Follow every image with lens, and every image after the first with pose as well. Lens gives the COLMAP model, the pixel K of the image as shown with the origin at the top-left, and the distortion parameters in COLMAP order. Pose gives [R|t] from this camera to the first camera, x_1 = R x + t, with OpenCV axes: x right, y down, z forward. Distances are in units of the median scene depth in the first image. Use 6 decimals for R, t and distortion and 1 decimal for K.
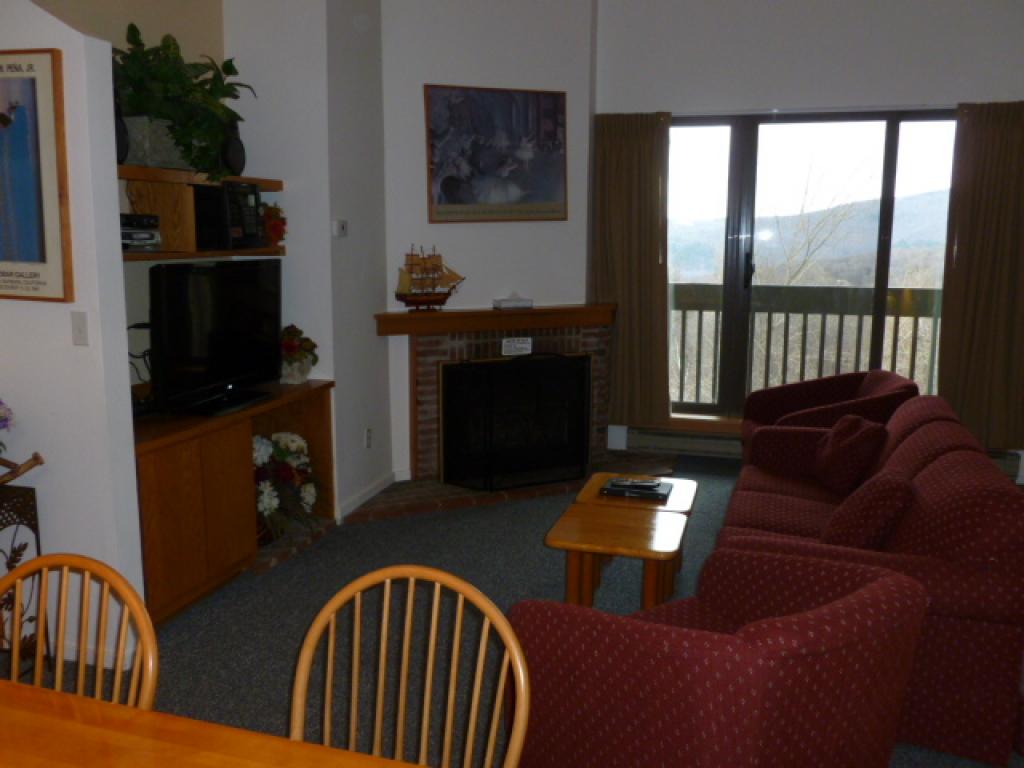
lens RADIAL K [[884.4, 0, 512.0], [0, 884.4, 384.0], [0, 0, 1]] dist [-0.022896, 0.011297]
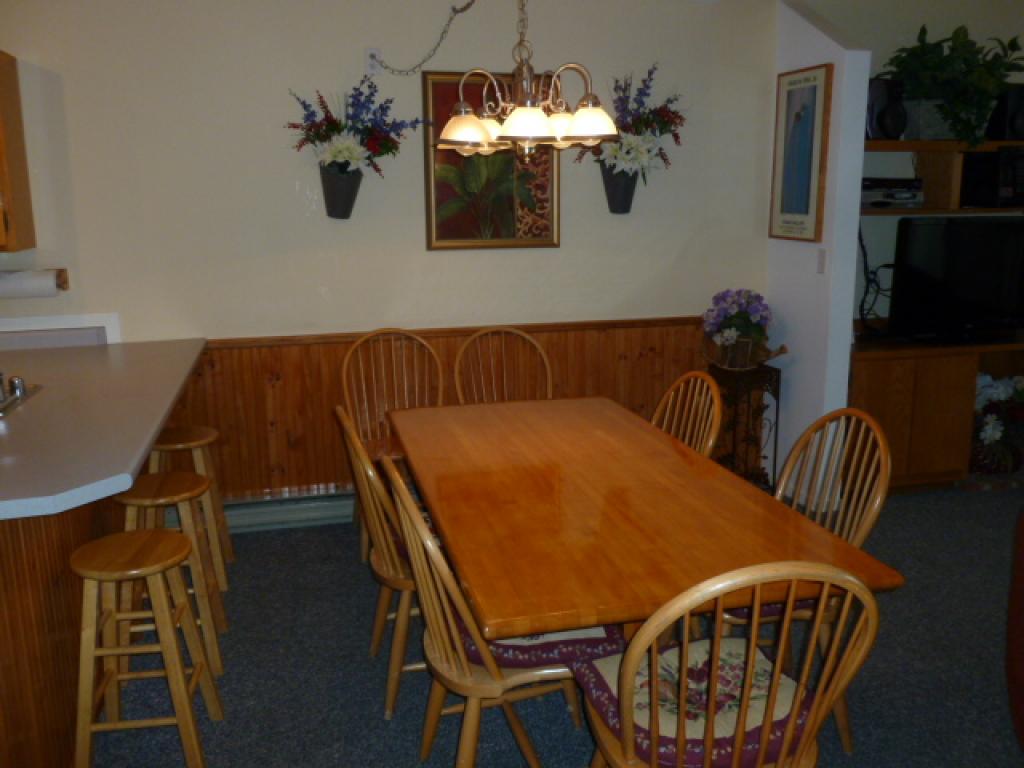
lens RADIAL K [[884.4, 0, 512.0], [0, 884.4, 384.0], [0, 0, 1]] dist [-0.022896, 0.011297]
pose [[0.501346, 0.158681, -0.850572, 0.285351], [-0.131013, 0.985627, 0.106654, 0.025790], [0.855270, 0.057965, 0.514930, -0.080738]]
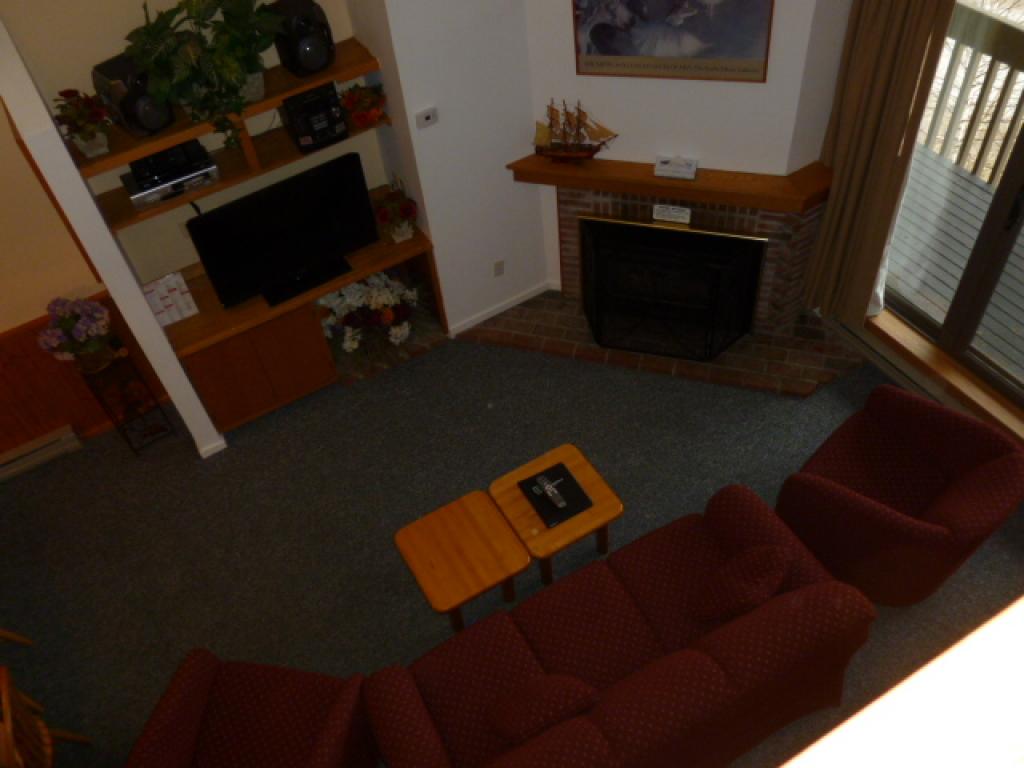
lens RADIAL K [[884.4, 0, 512.0], [0, 884.4, 384.0], [0, 0, 1]] dist [-0.022896, 0.011297]
pose [[0.726961, 0.466718, -0.503689, 0.443976], [-0.026777, 0.752224, 0.658363, -0.527534], [0.686157, -0.465116, 0.559335, 0.333942]]
